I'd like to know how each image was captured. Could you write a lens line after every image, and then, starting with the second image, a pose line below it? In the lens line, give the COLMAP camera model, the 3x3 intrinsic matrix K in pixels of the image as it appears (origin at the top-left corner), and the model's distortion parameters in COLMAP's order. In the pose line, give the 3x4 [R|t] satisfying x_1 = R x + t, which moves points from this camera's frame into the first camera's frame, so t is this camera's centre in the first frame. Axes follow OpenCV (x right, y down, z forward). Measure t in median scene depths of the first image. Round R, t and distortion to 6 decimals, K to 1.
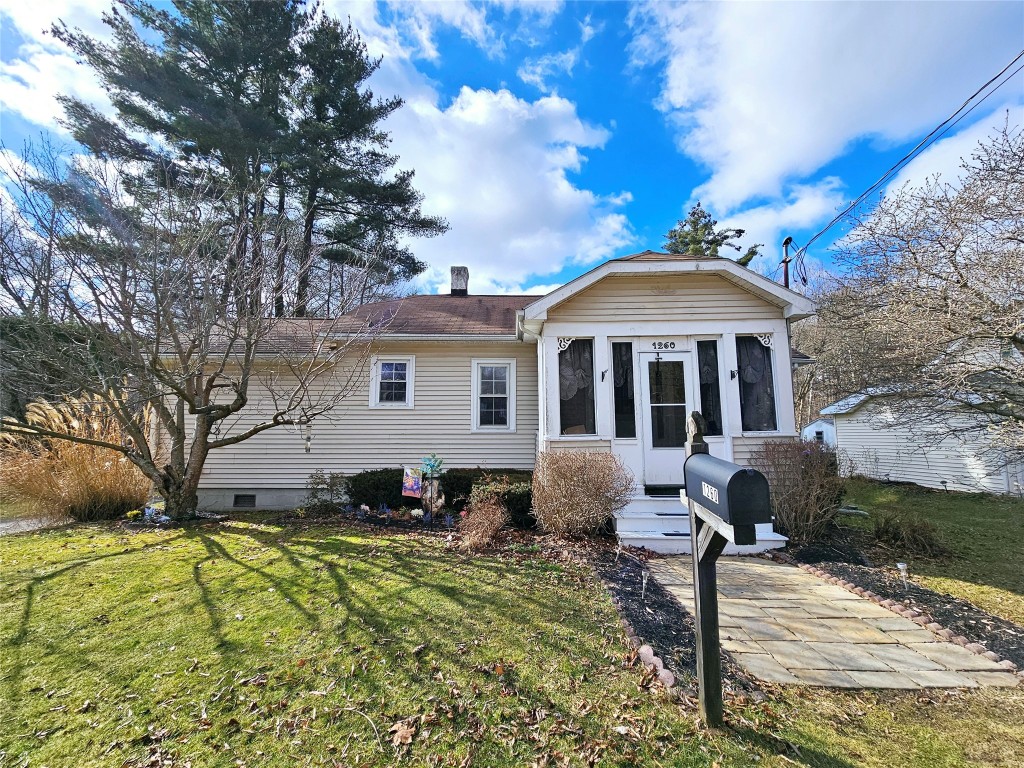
lens RADIAL K [[413.7, 0, 507.3], [0, 413.7, 382.1], [0, 0, 1]] dist [-0.009901, 0.004130]
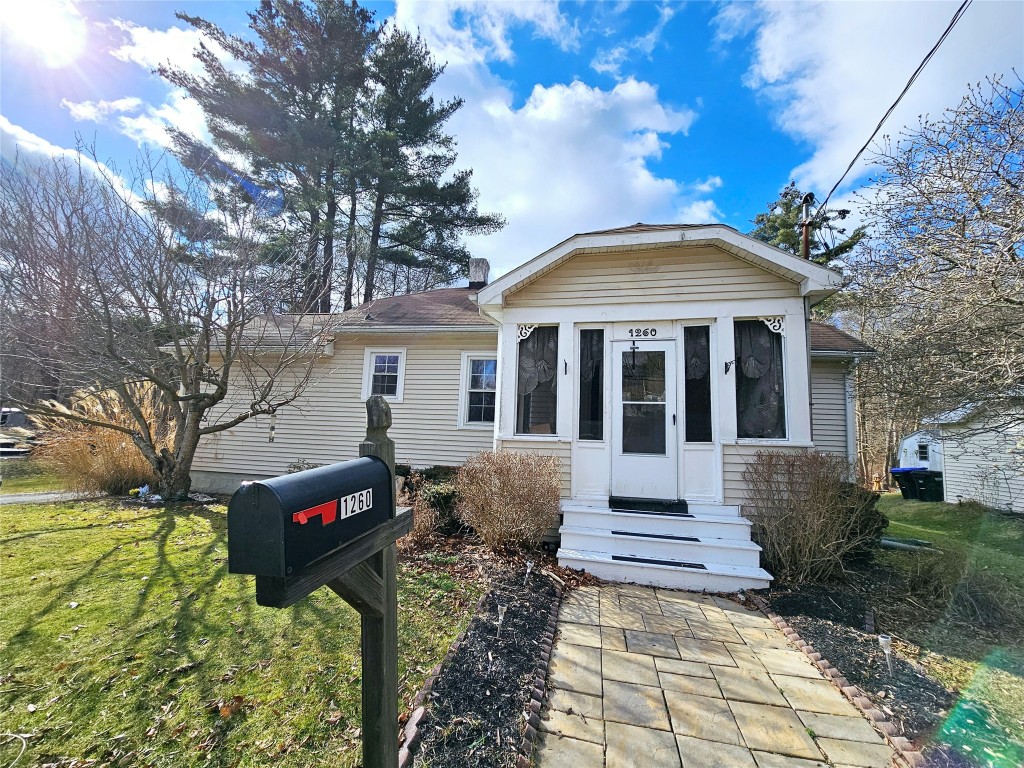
lens RADIAL K [[413.7, 0, 507.3], [0, 413.7, 382.1], [0, 0, 1]] dist [-0.009901, 0.004130]
pose [[0.982388, 0.014562, -0.186285, 0.137691], [-0.014239, 0.999894, 0.003071, 0.007094], [0.186309, -0.000365, 0.982491, 0.061860]]
